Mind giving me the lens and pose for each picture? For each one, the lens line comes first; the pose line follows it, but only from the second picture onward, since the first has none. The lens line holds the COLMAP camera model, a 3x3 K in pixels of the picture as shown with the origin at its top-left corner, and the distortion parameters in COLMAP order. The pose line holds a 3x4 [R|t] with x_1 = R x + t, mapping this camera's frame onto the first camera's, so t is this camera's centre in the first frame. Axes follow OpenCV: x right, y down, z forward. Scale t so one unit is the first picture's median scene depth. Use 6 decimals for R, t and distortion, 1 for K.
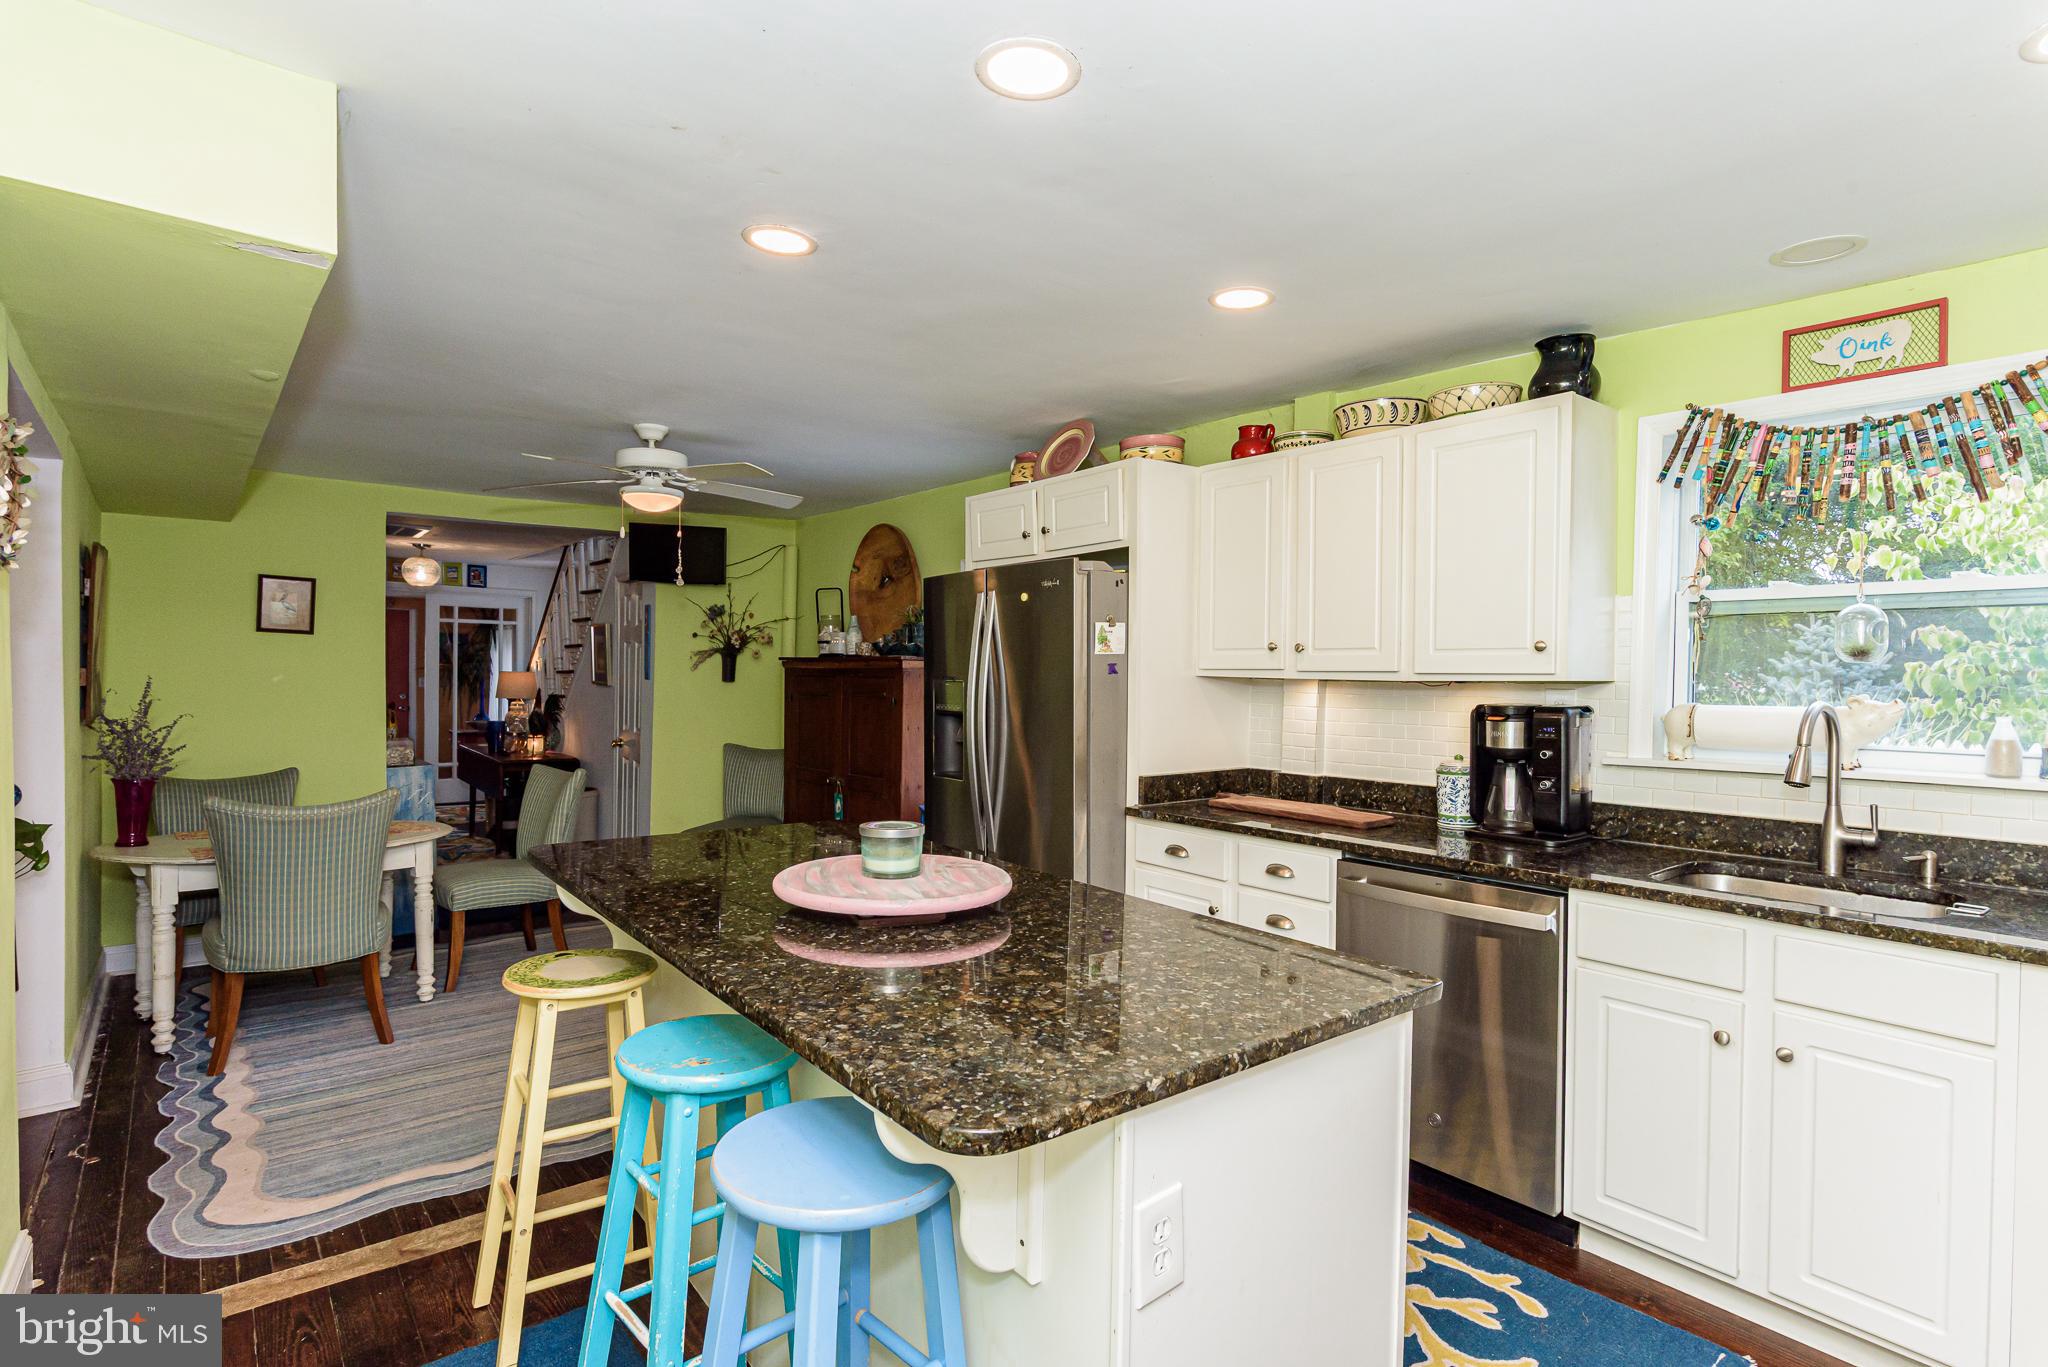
lens RADIAL K [[1048.7, 0, 1022.6], [0, 1048.7, 687.9], [0, 0, 1]] dist [0.016814, -0.000410]
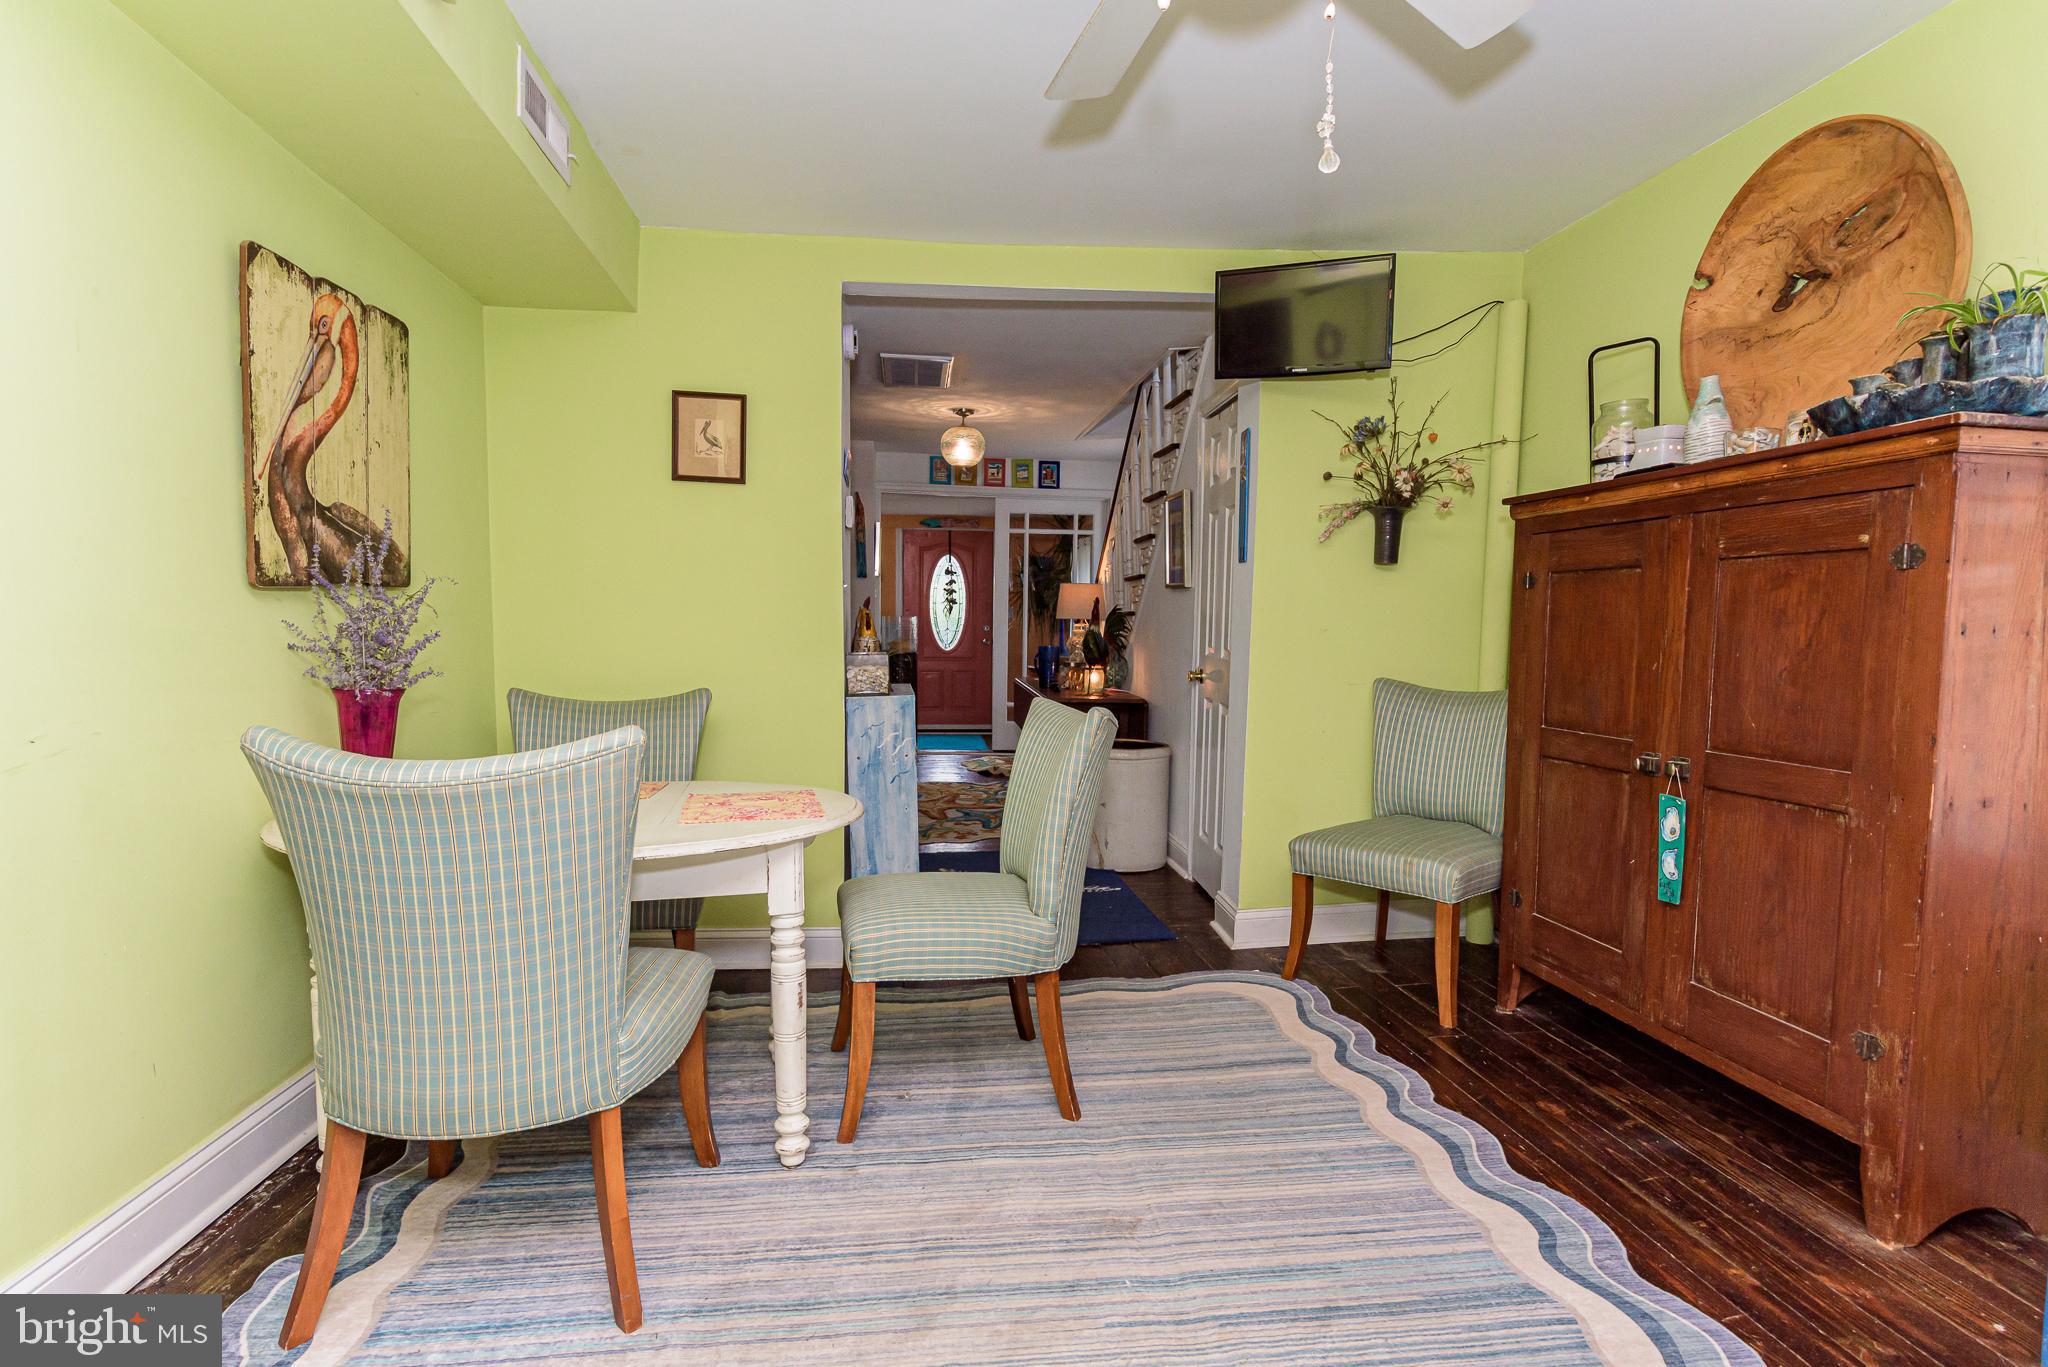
lens RADIAL K [[1028.6, 0, 1023.9], [0, 1028.6, 707.6], [0, 0, 1]] dist [0.001668, -0.001753]
pose [[0.846747, 0.037838, -0.530648, -0.155475], [-0.007082, 0.998181, 0.059875, 0.037936], [0.531948, -0.046941, 0.845475, 0.453388]]
